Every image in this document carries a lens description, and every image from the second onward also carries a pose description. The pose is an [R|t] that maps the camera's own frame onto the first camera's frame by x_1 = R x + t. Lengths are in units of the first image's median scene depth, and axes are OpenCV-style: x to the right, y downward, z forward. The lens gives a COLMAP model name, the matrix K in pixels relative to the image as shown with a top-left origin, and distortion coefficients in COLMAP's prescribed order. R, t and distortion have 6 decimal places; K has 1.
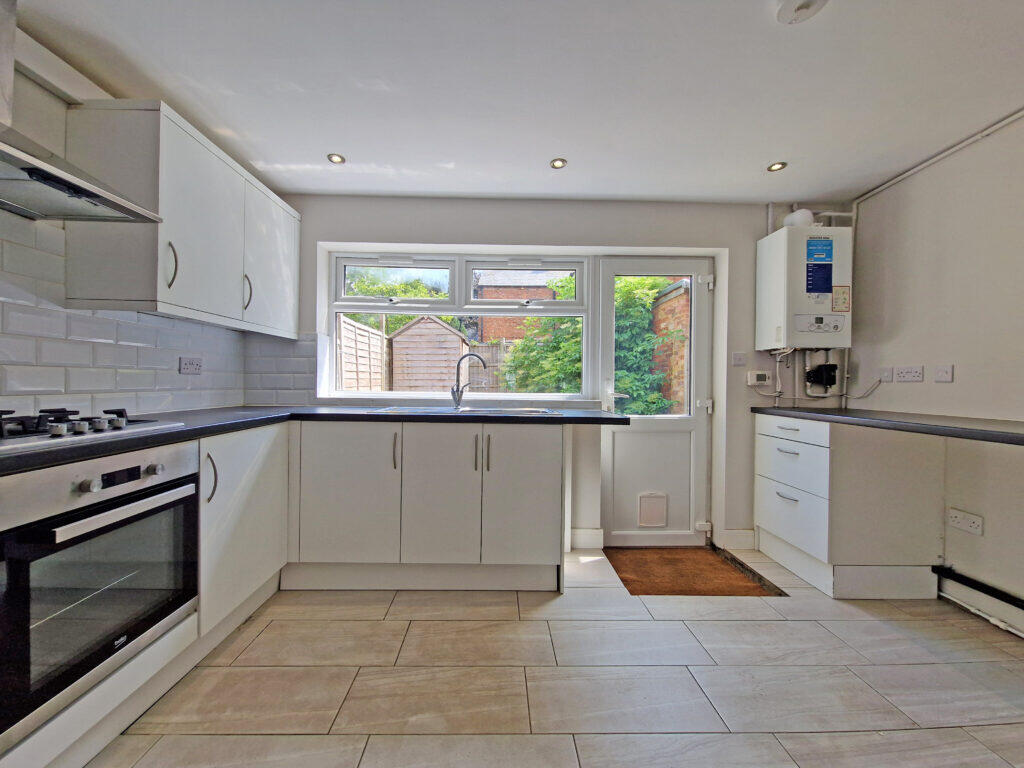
lens RADIAL K [[414.9, 0, 505.2], [0, 414.9, 383.8], [0, 0, 1]] dist [-0.001915, -0.001214]
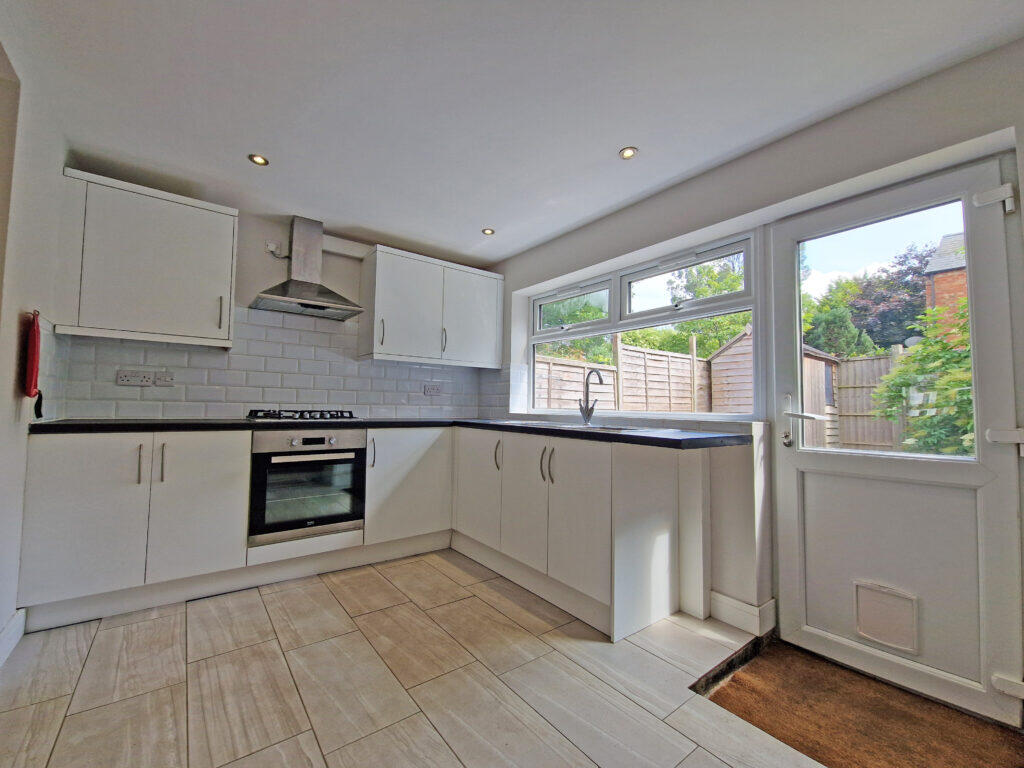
lens RADIAL K [[414.9, 0, 502.3], [0, 414.9, 384.5], [0, 0, 1]] dist [-0.001915, -0.001214]
pose [[0.593360, -0.043592, -0.803756, 0.713153], [-0.013021, 0.997882, -0.063733, 0.034568], [0.804832, 0.048283, 0.591536, 0.288825]]
